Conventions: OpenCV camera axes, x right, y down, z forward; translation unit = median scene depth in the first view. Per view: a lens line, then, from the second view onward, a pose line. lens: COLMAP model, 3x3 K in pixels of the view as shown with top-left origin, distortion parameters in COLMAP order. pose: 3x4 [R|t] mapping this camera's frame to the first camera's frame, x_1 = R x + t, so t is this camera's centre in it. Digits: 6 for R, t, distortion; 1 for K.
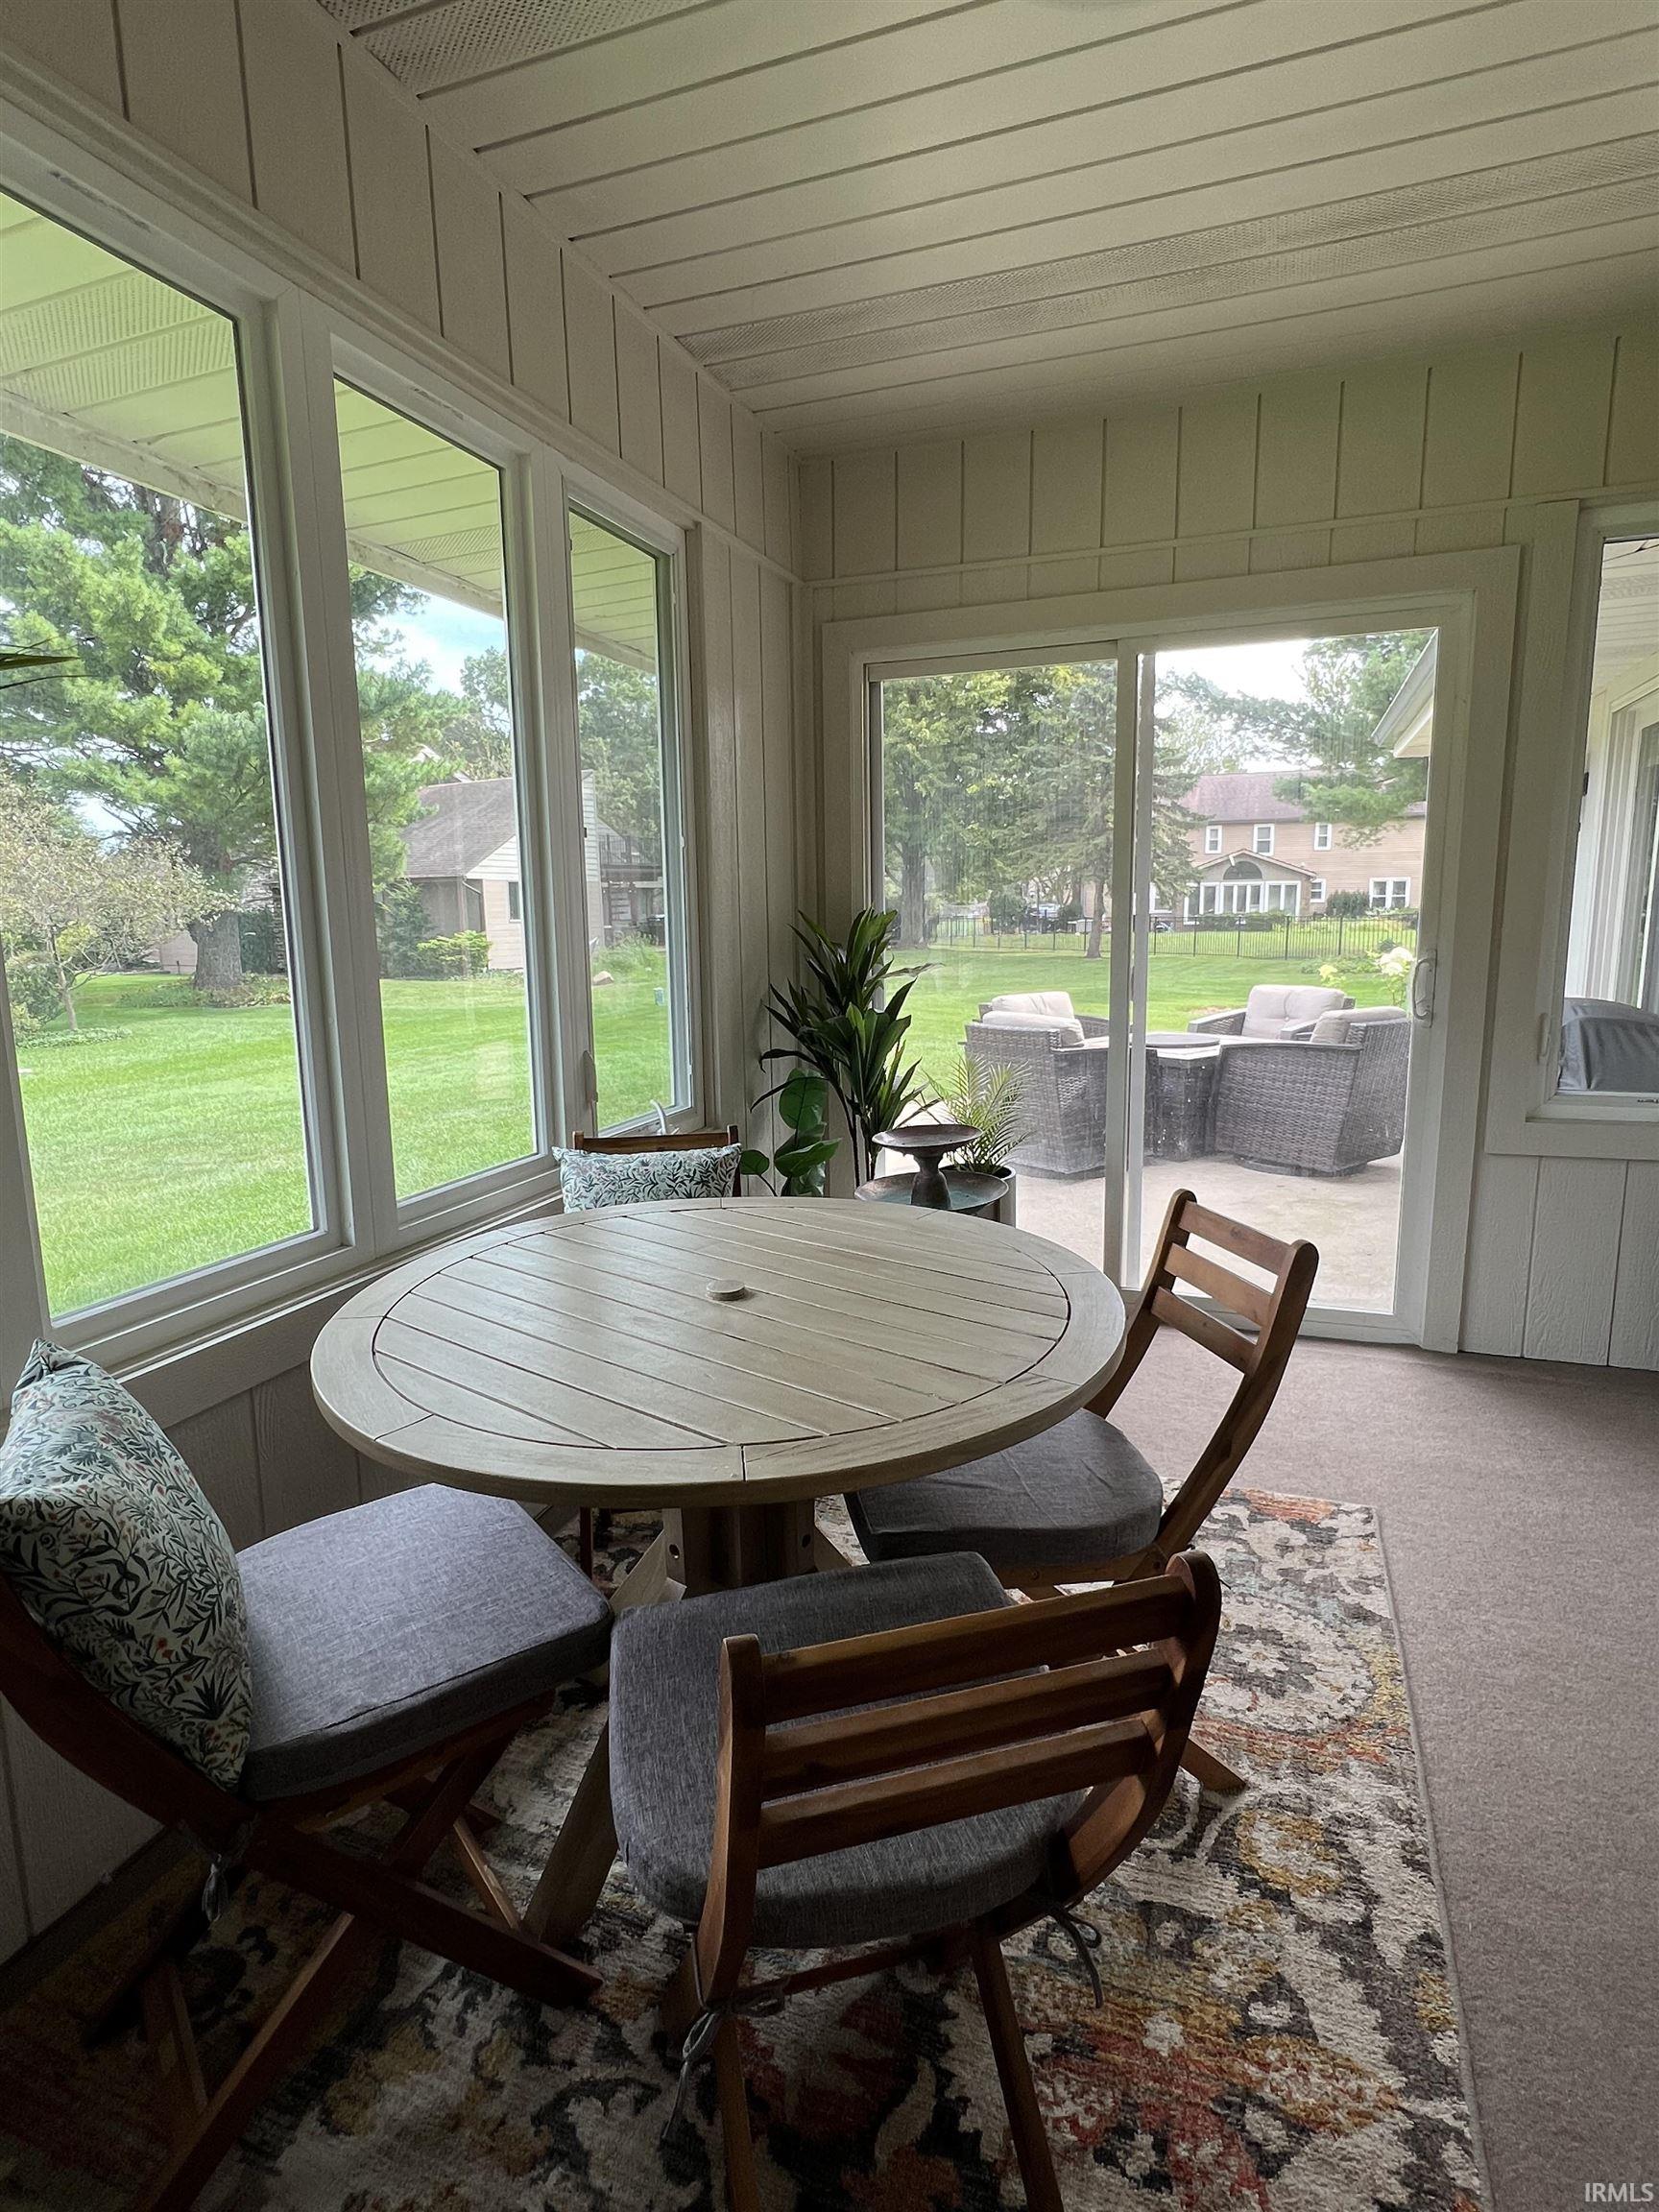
lens RADIAL K [[1182.3, 0, 828.3], [0, 1182.3, 1111.9], [0, 0, 1]] dist [0.001410, 0.000638]
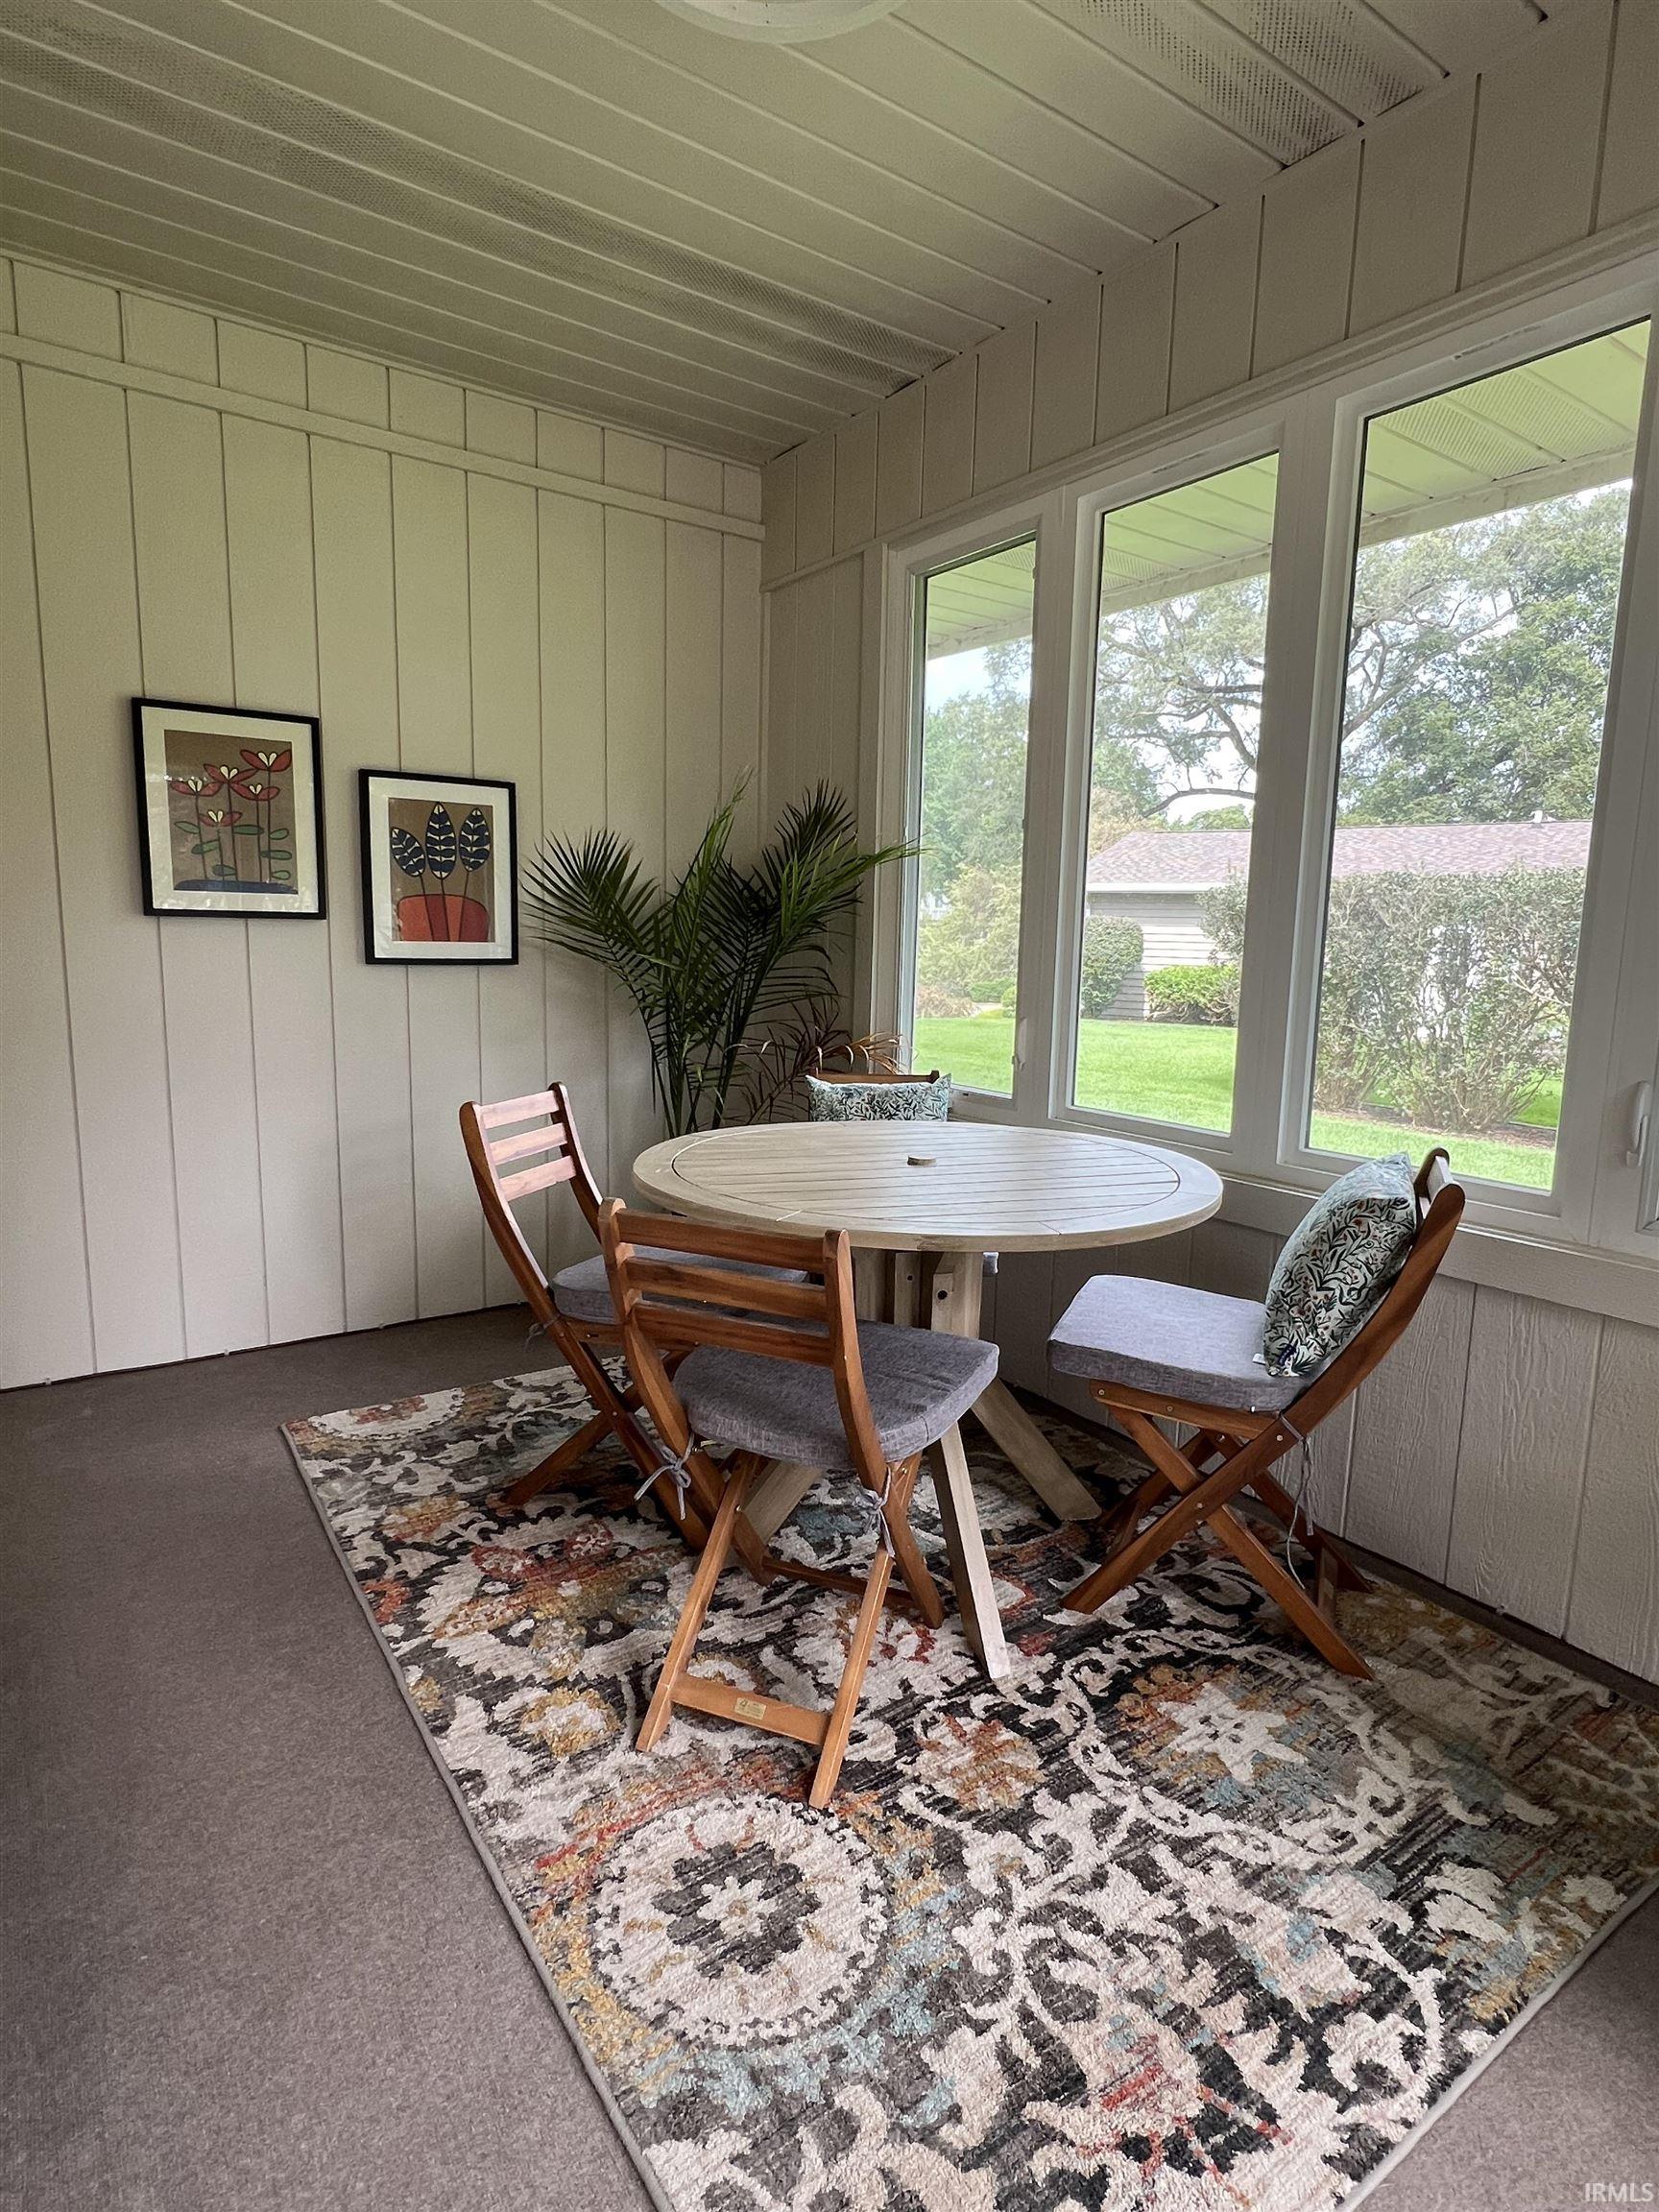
lens RADIAL K [[1182.3, 0, 836.1], [0, 1182.3, 1105.7], [0, 0, 1]] dist [0.001410, 0.000638]
pose [[-0.573513, 0.119645, -0.810412, 1.086521], [-0.152298, 0.956458, 0.248985, -0.240594], [0.804915, 0.266220, -0.530319, 1.656409]]
